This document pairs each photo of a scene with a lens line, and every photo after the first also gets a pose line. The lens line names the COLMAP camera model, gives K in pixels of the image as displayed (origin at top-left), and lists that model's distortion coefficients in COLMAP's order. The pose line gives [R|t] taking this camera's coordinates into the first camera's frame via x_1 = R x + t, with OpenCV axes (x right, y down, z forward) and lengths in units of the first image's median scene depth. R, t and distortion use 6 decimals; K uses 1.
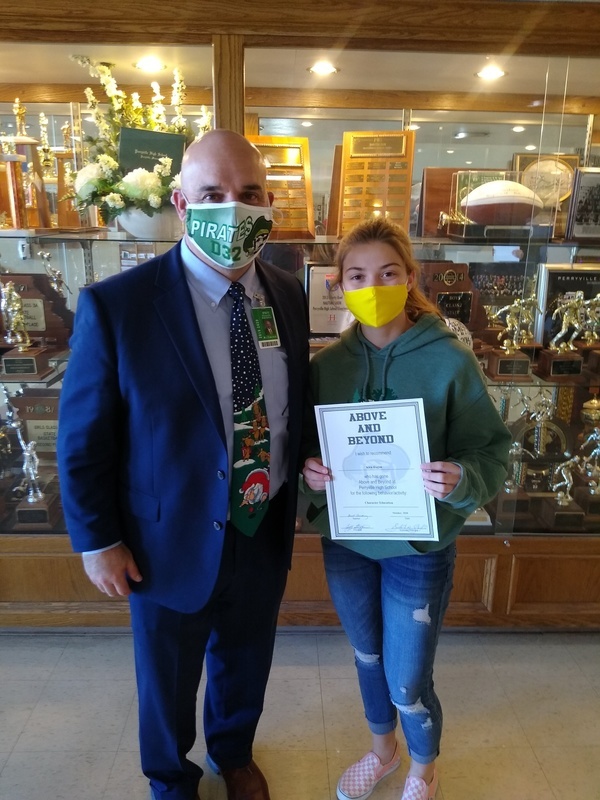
lens RADIAL K [[626.5, 0, 299.7], [0, 626.5, 399.1], [0, 0, 1]] dist [0.092586, -0.154729]
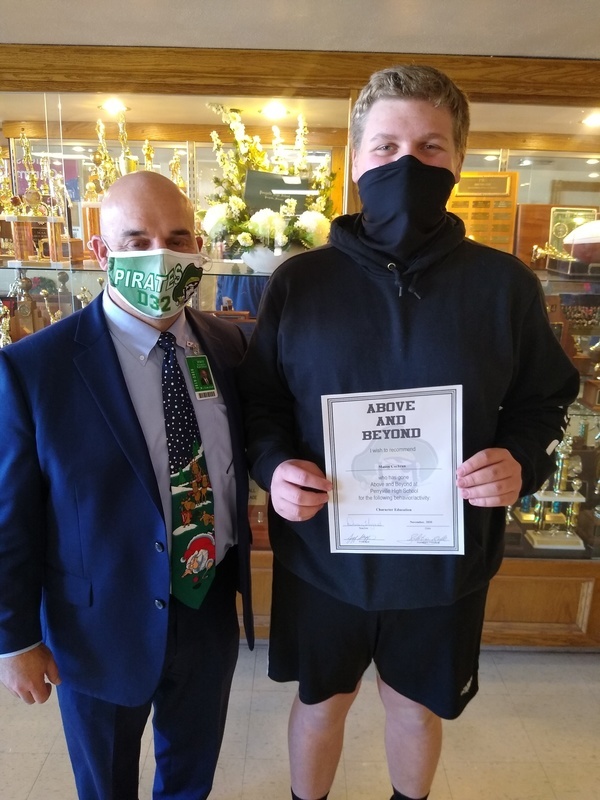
lens RADIAL K [[630.4, 0, 300.0], [0, 630.4, 400.0], [0, 0, 1]] dist [0.080686, -0.140898]
pose [[0.999605, 0.015273, -0.023591, -0.154879], [-0.015574, 0.999799, -0.012644, -0.026604], [0.023393, 0.013006, 0.999642, -0.062290]]
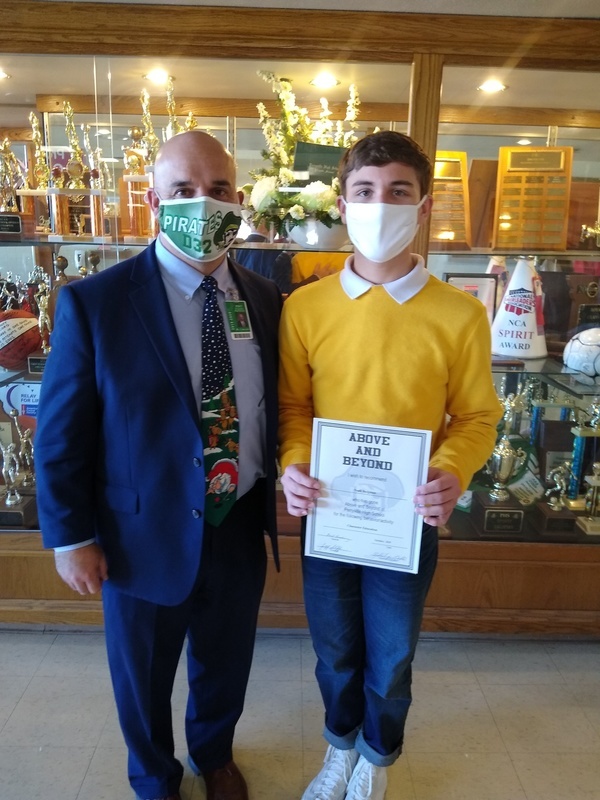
lens RADIAL K [[630.4, 0, 300.0], [0, 630.4, 400.0], [0, 0, 1]] dist [0.080686, -0.140898]
pose [[0.999808, 0.014184, -0.013539, -0.245901], [-0.014424, 0.999738, -0.017764, 0.010671], [0.013283, 0.017956, 0.999751, -0.027692]]
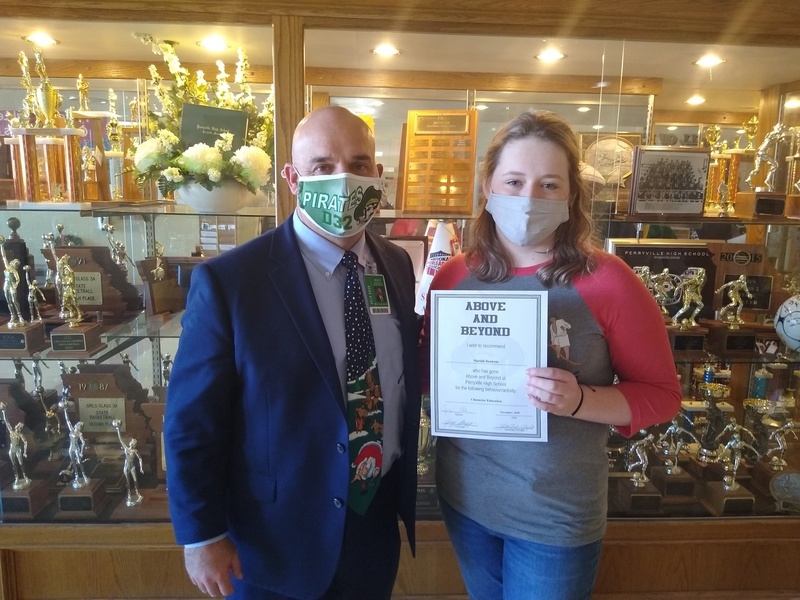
lens RADIAL K [[626.5, 0, 402.3], [0, 626.5, 302.2], [0, 0, 1]] dist [0.092586, -0.154729]
pose [[0.999629, 0.000512, 0.027230, 0.034330], [0.002332, 0.994543, -0.104306, -0.011593], [-0.027134, 0.104331, 0.994172, 0.030172]]
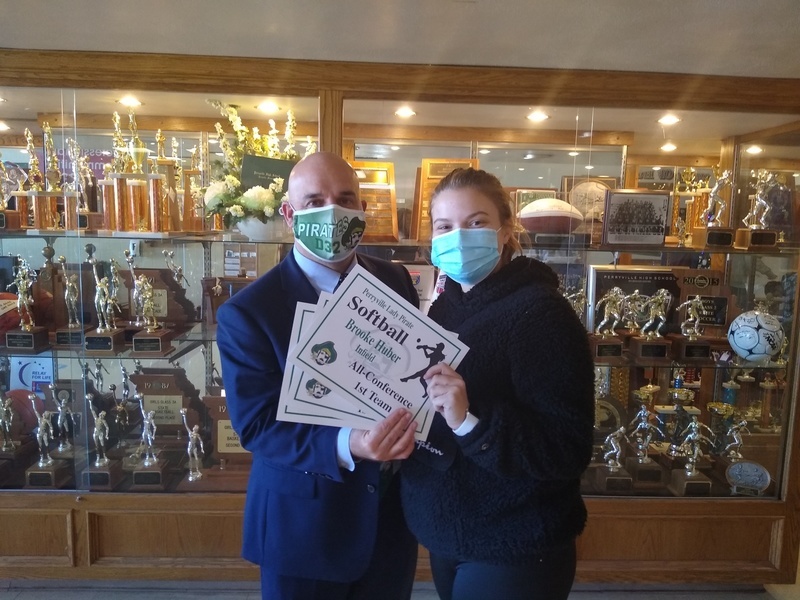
lens RADIAL K [[626.5, 0, 402.3], [0, 626.5, 302.2], [0, 0, 1]] dist [0.092586, -0.154729]
pose [[0.999857, 0.009645, 0.013878, 0.016514], [-0.007449, 0.988593, -0.150429, 0.043702], [-0.015170, 0.150304, 0.988523, -0.184594]]
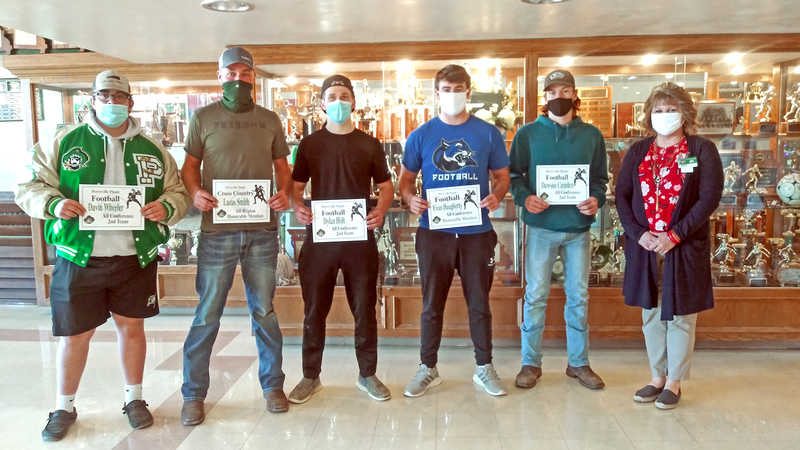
lens RADIAL K [[650.5, 0, 395.3], [0, 650.5, 225.7], [0, 0, 1]] dist [0.031668, -0.069577]
pose [[0.994132, -0.016423, -0.106917, -0.298140], [-0.000144, 0.988206, -0.153130, 0.343089], [0.108171, 0.152247, 0.982405, -1.076215]]
